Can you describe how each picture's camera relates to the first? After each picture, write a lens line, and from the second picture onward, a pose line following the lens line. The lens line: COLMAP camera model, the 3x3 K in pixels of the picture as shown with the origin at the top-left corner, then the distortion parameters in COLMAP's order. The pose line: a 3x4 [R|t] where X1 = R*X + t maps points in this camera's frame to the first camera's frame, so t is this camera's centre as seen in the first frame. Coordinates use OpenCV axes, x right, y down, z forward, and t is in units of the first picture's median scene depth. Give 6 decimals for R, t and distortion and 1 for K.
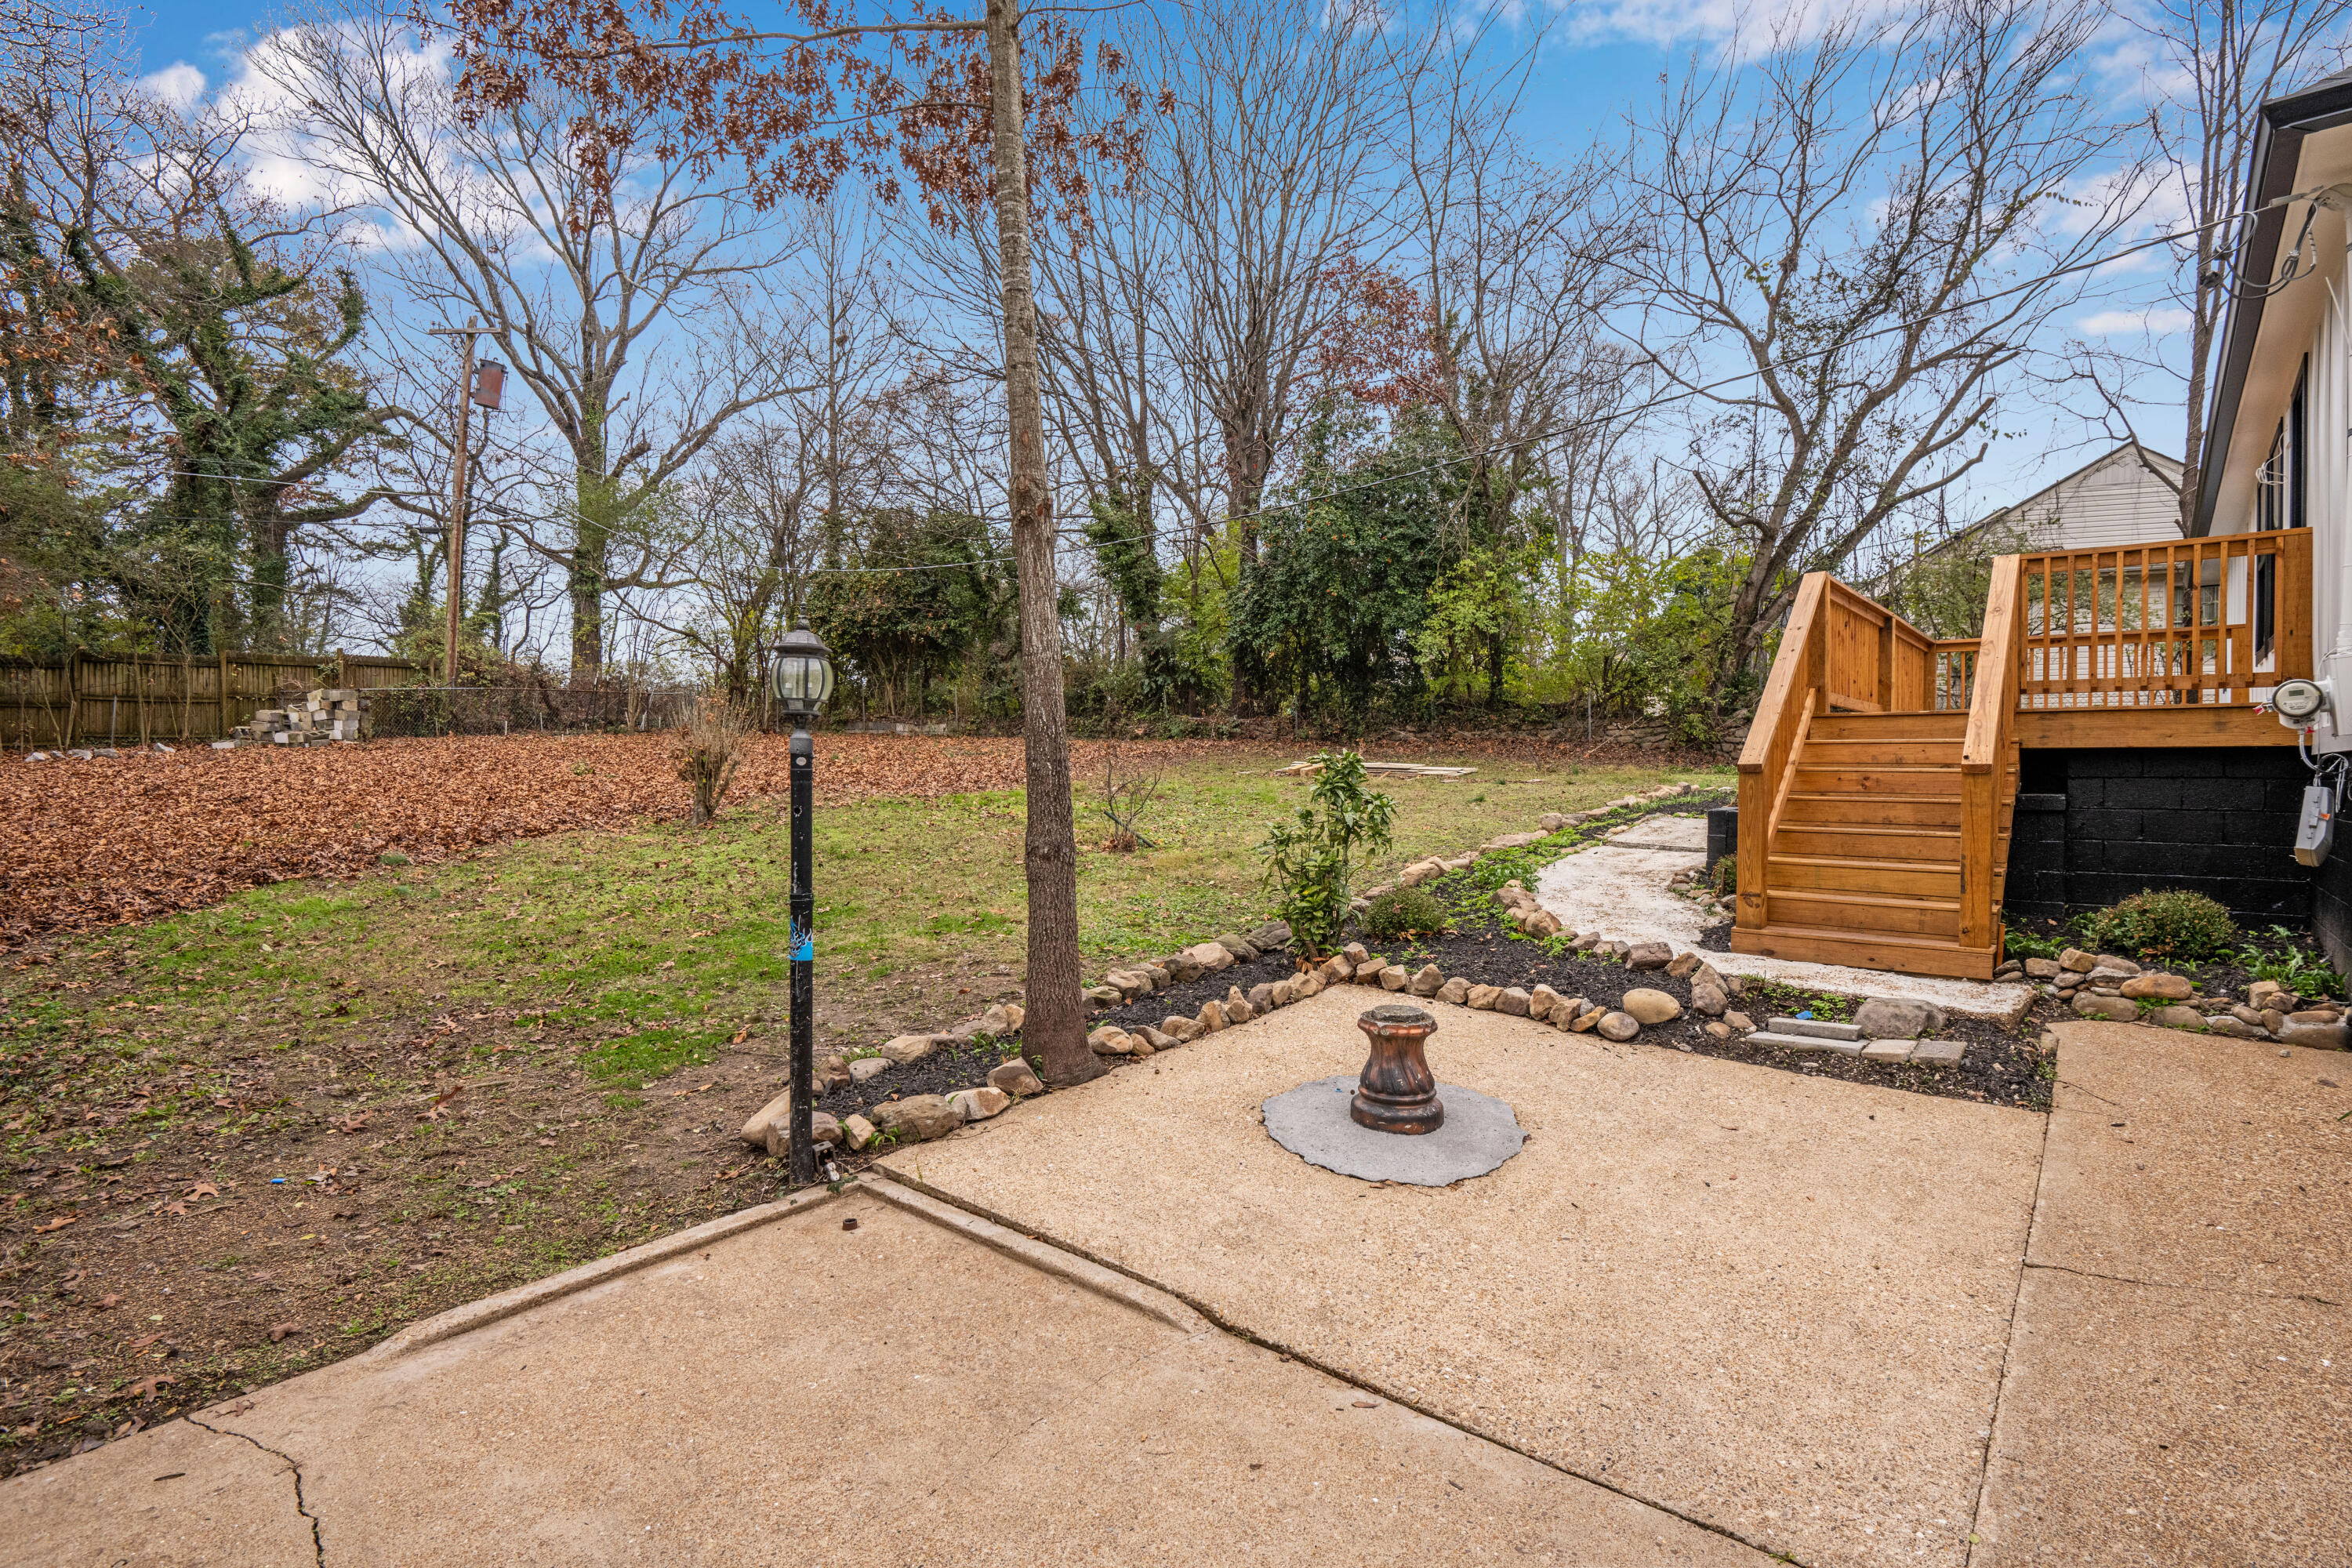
lens RADIAL K [[1188.9, 0, 1176.0], [0, 1188.9, 784.0], [0, 0, 1]] dist [-0.000338, -0.000108]
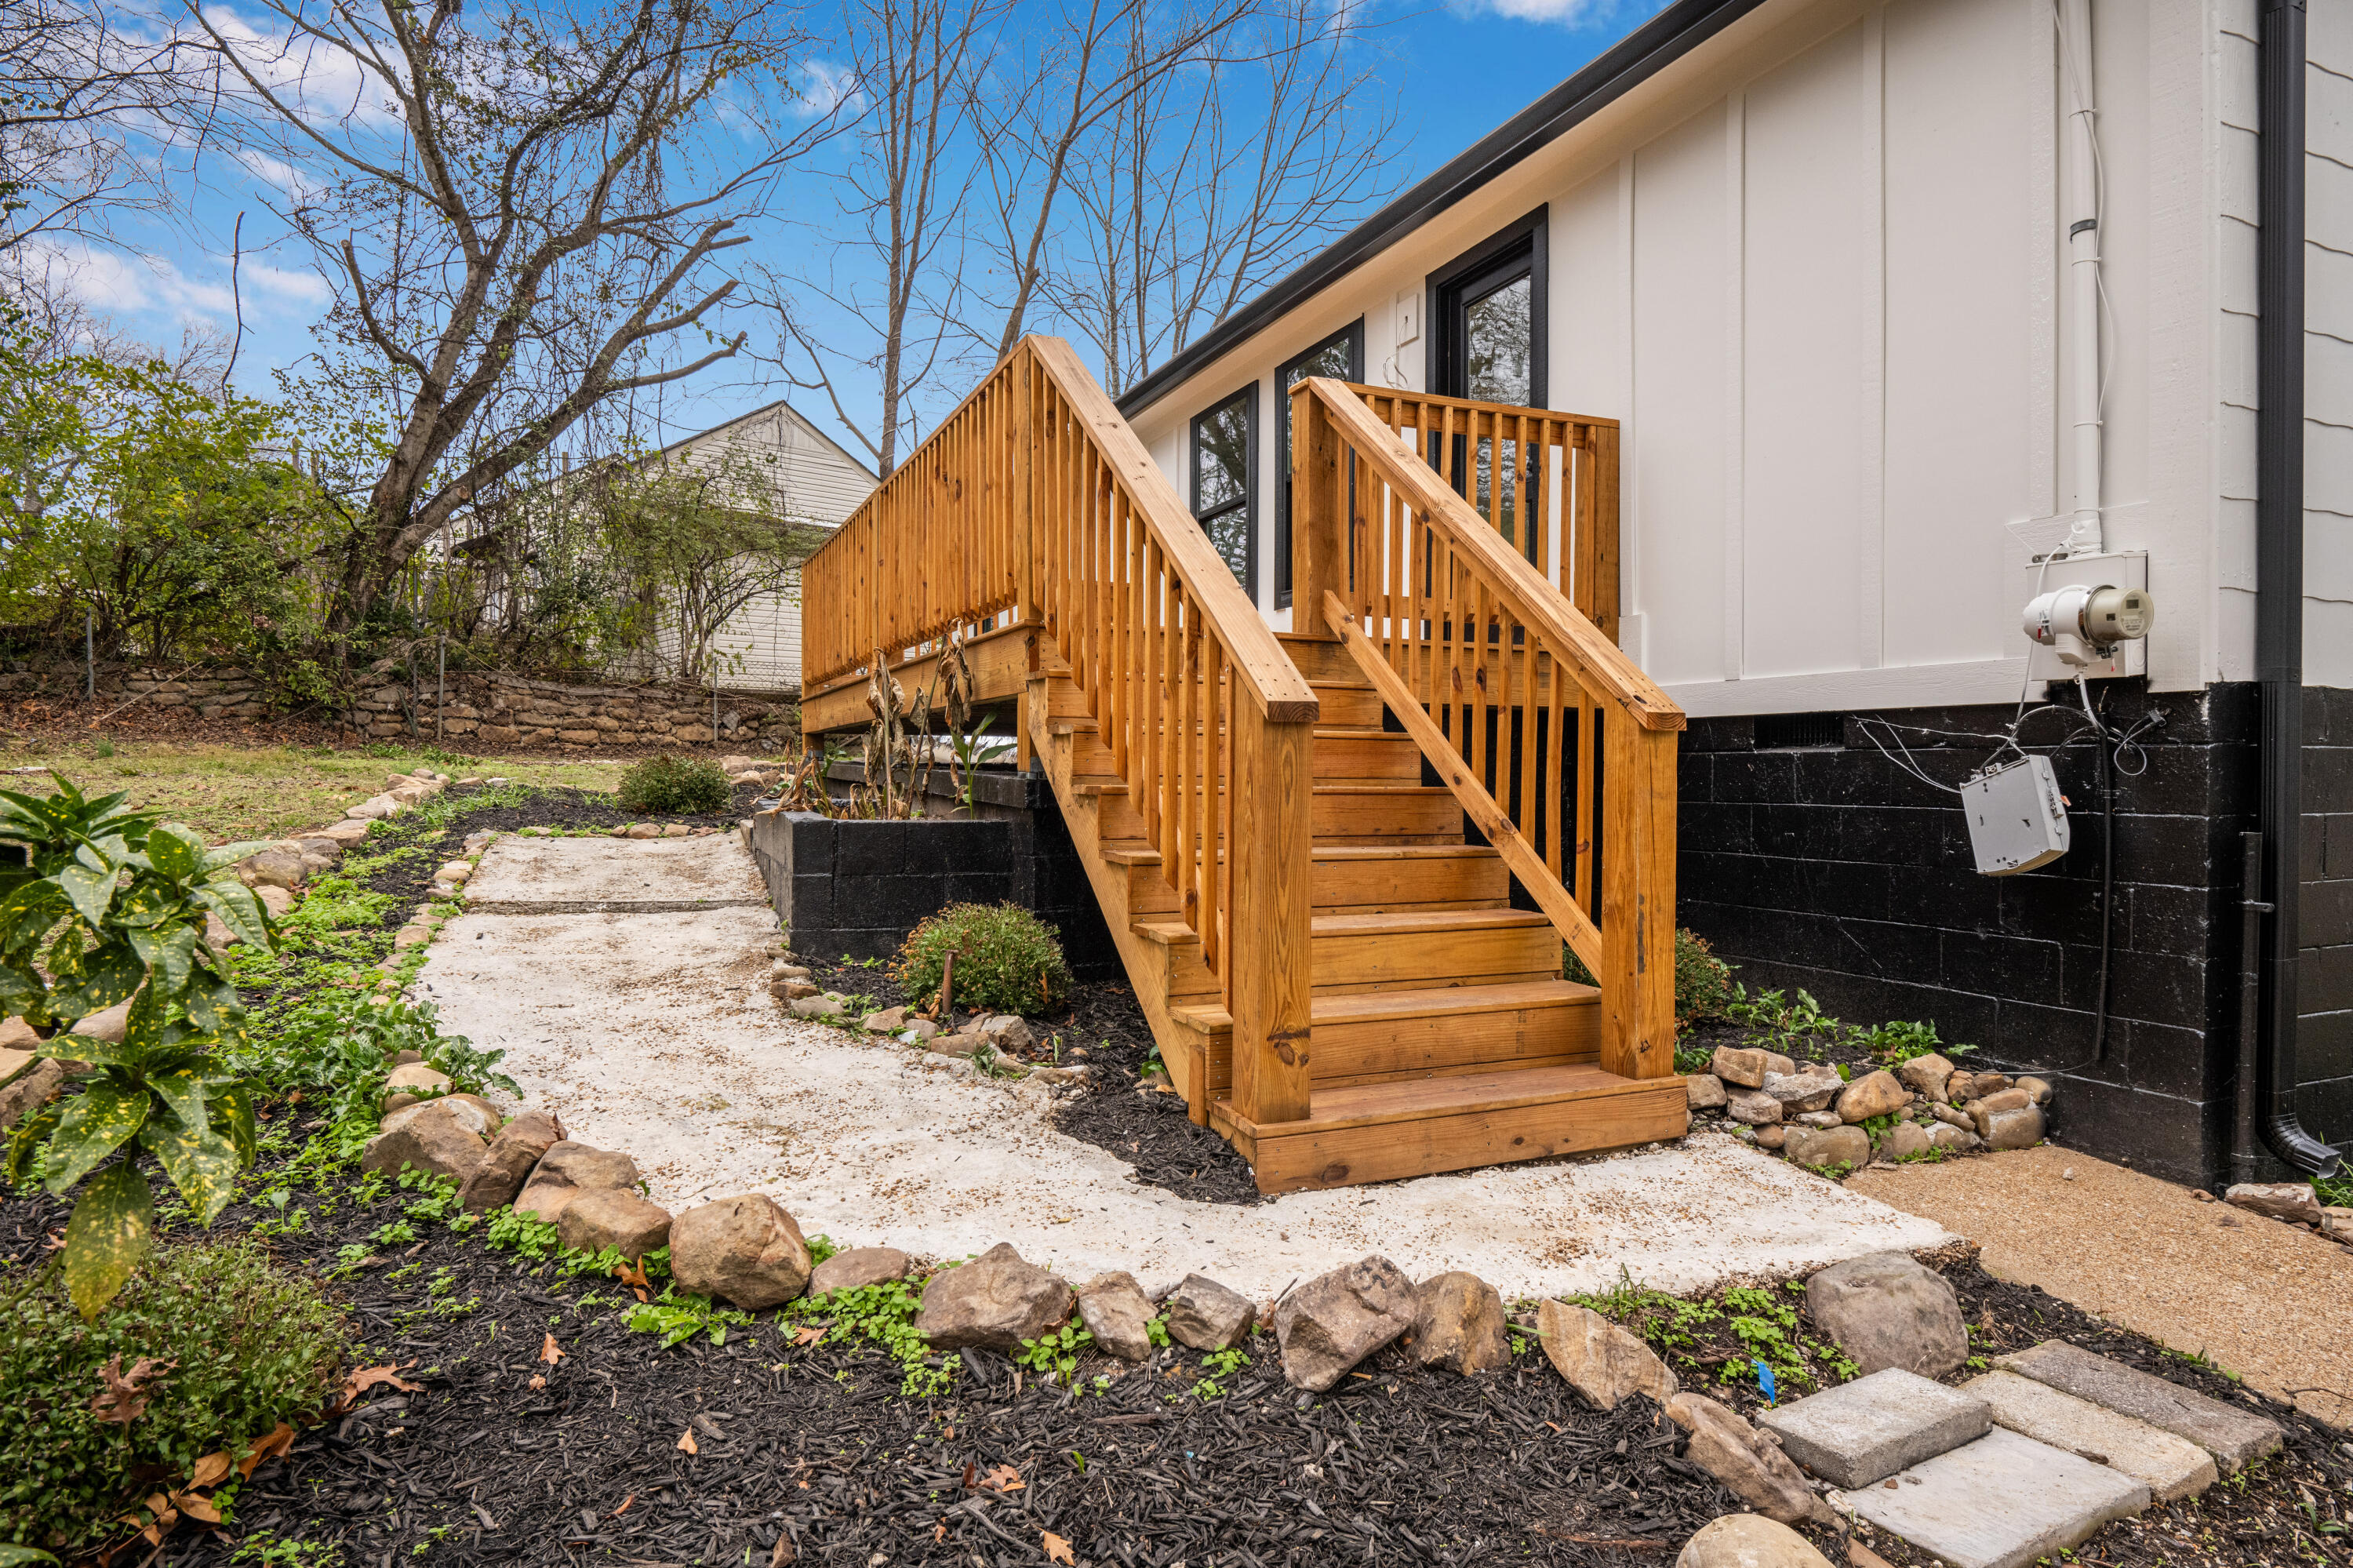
lens RADIAL K [[1283.4, 0, 1176.5], [0, 1283.4, 784.0], [0, 0, 1]] dist [-0.005722, -0.001123]
pose [[0.414376, -0.012085, 0.910026, 0.031001], [0.008580, 0.999919, 0.009372, 0.001145], [-0.910065, 0.003925, 0.414446, 0.354571]]
